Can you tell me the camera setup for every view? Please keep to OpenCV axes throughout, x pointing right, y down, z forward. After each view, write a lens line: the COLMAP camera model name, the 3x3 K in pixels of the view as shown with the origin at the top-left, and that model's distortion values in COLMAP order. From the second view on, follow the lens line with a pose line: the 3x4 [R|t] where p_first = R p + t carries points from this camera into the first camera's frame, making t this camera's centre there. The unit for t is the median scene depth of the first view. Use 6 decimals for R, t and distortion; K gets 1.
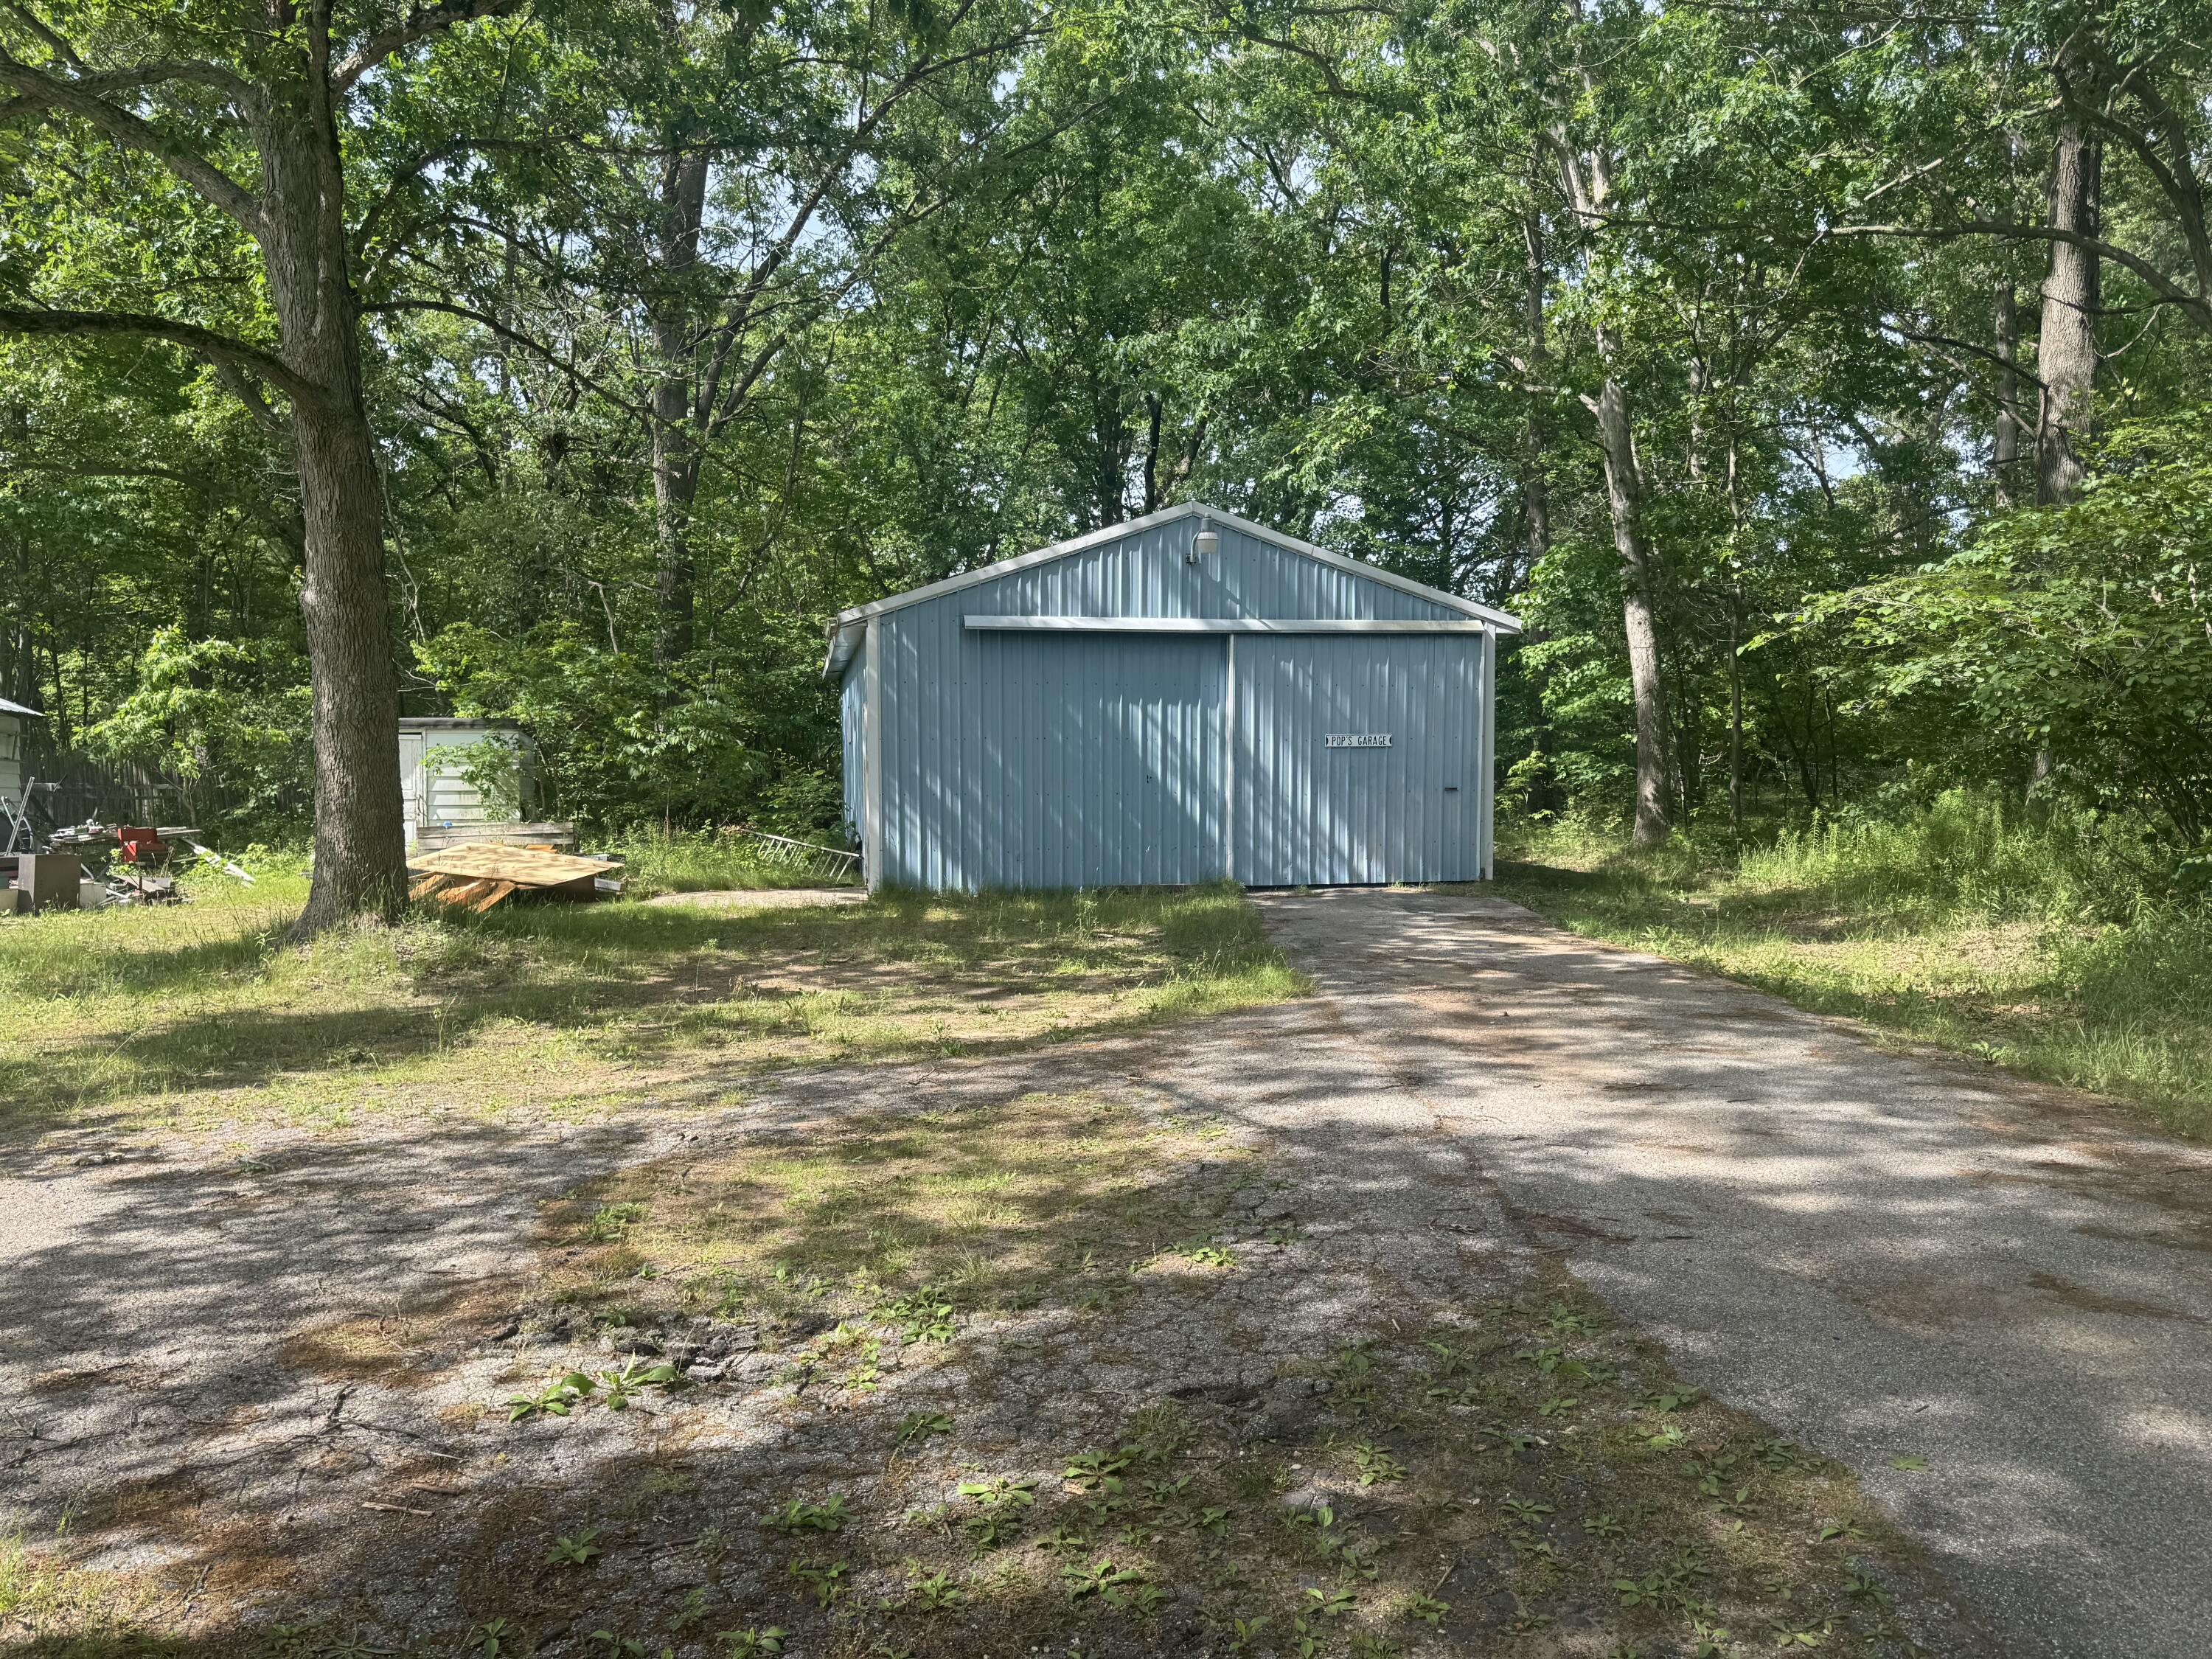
lens RADIAL K [[1568.6, 0, 1091.2], [0, 1568.6, 848.1], [0, 0, 1]] dist [0.078325, -0.100899]
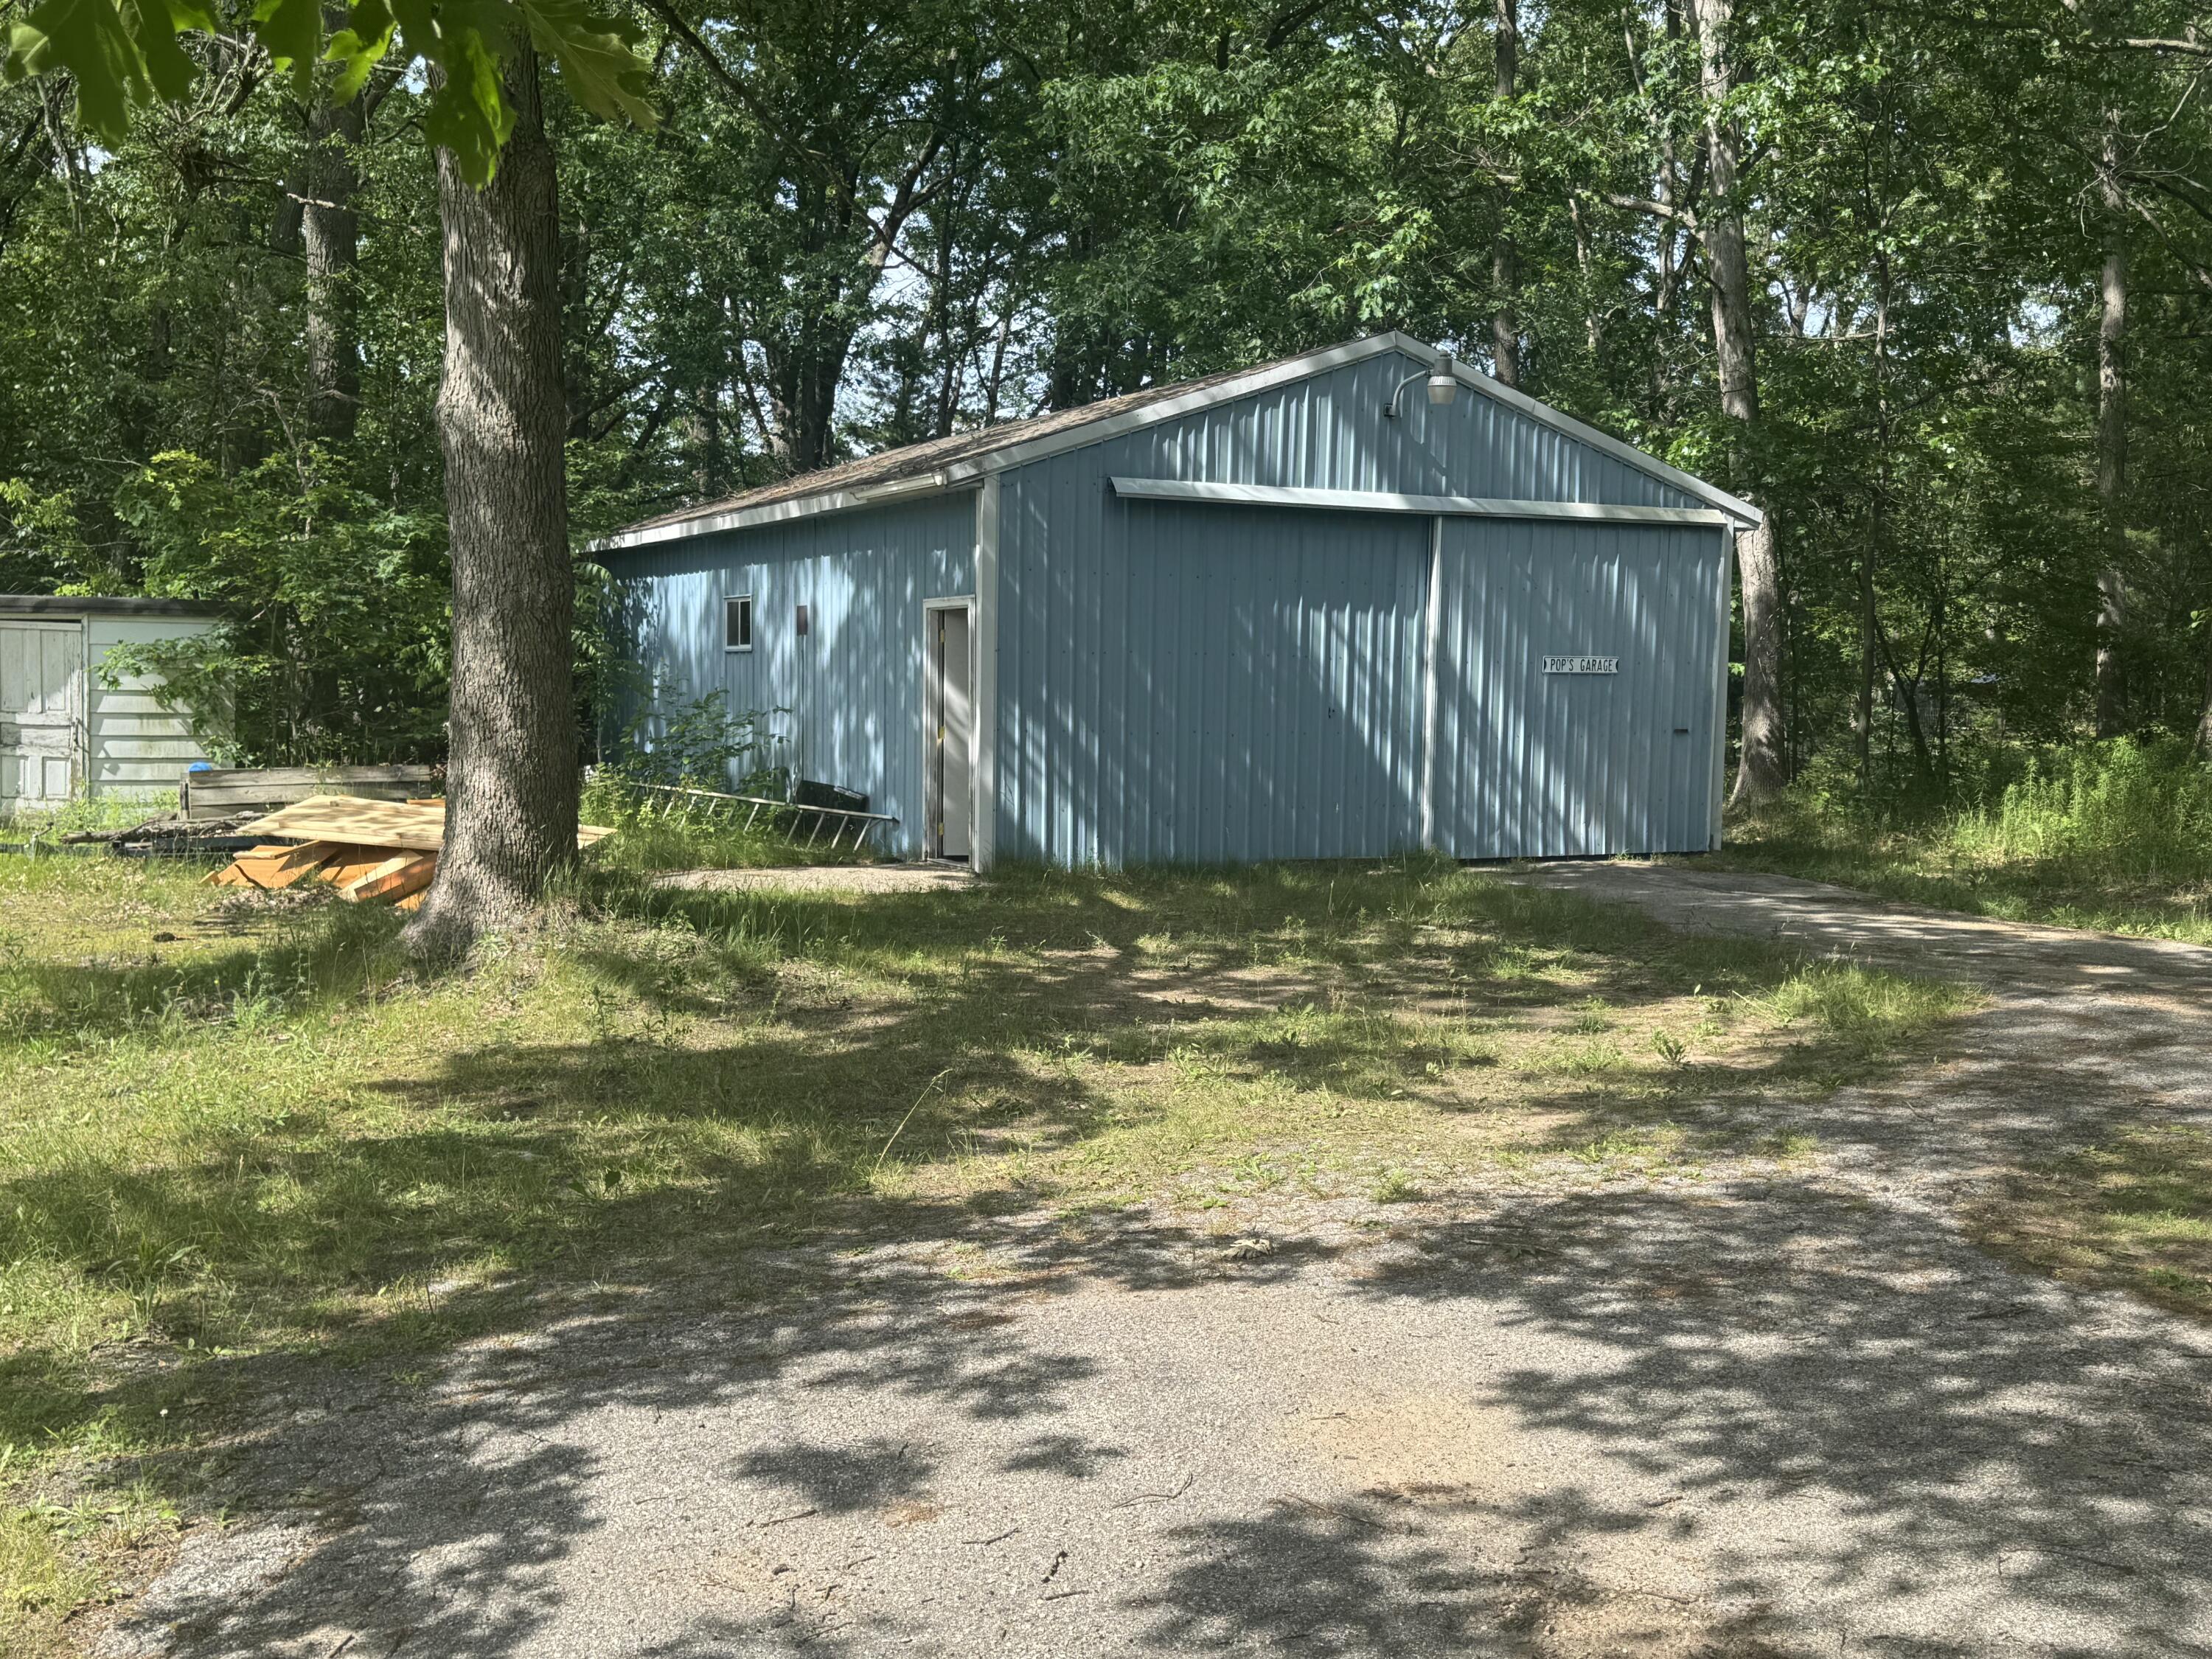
lens RADIAL K [[2229.2, 0, 1105.8], [0, 2229.2, 836.2], [0, 0, 1]] dist [0.072630, 0.000000]
pose [[0.967615, -0.000037, 0.252432, -0.325971], [-0.003261, 0.999915, 0.012647, 0.000657], [-0.252411, -0.013060, 0.967532, 0.025049]]
